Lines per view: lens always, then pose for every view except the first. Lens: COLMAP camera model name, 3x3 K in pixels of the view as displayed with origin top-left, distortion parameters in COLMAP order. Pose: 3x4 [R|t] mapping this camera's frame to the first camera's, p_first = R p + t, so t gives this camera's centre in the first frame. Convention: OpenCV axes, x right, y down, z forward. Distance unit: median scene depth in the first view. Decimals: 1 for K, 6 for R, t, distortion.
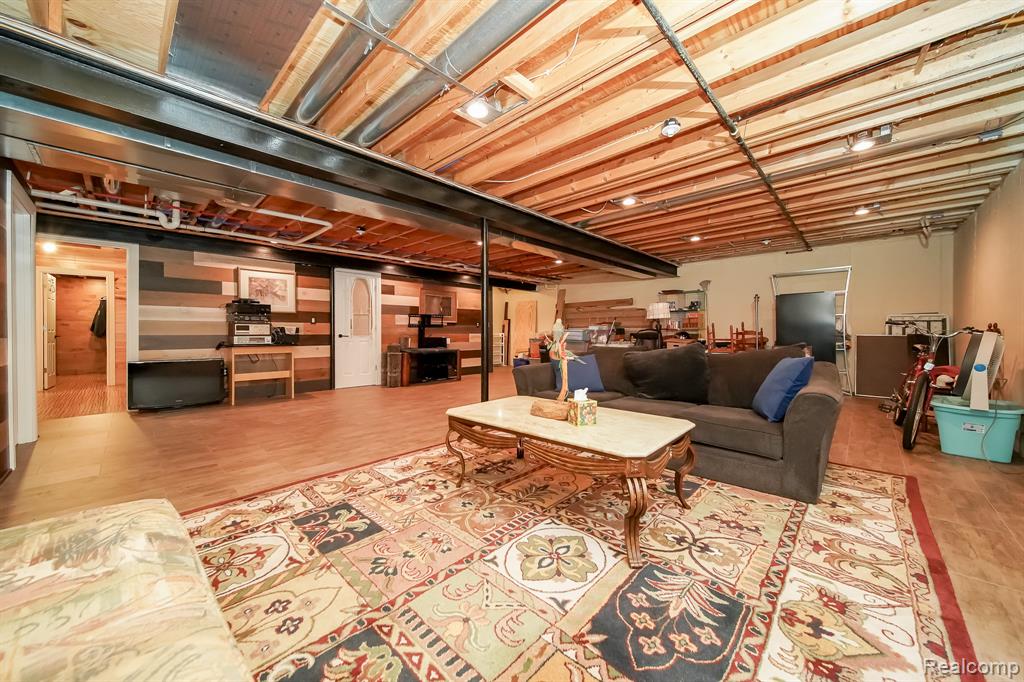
lens RADIAL K [[366.9, 0, 518.3], [0, 366.9, 334.8], [0, 0, 1]] dist [-0.002201, -0.000218]
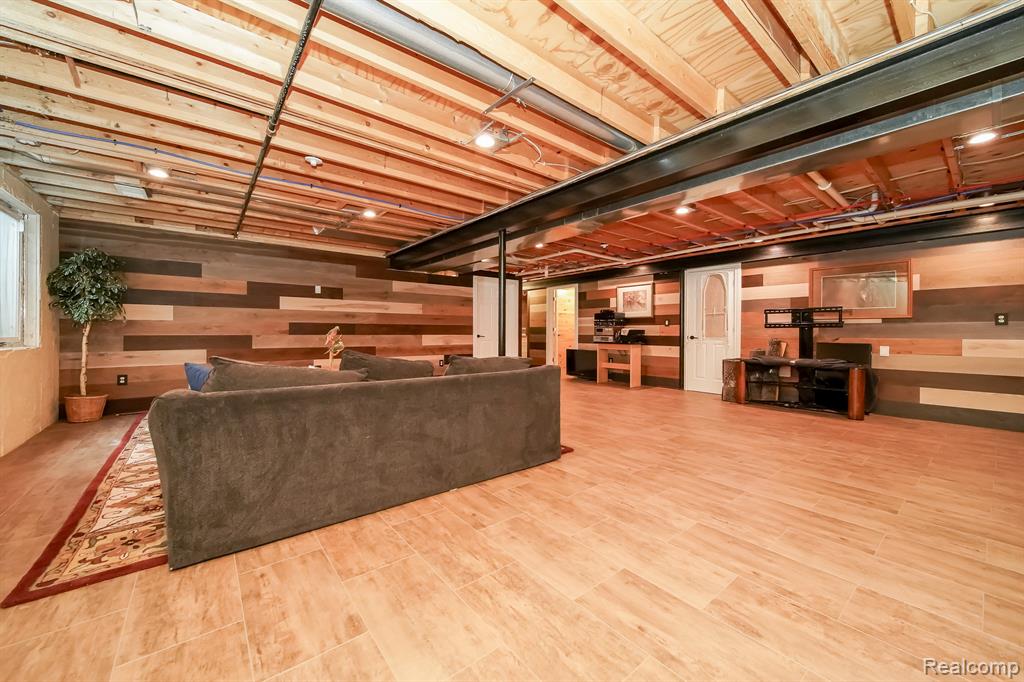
lens RADIAL K [[366.9, 0, 518.1], [0, 366.9, 334.1], [0, 0, 1]] dist [-0.002201, -0.000218]
pose [[-0.100687, 0.008609, -0.994881, 0.562402], [-0.010166, 0.999901, 0.009681, -0.011538], [0.994866, 0.011089, -0.100589, 0.661649]]
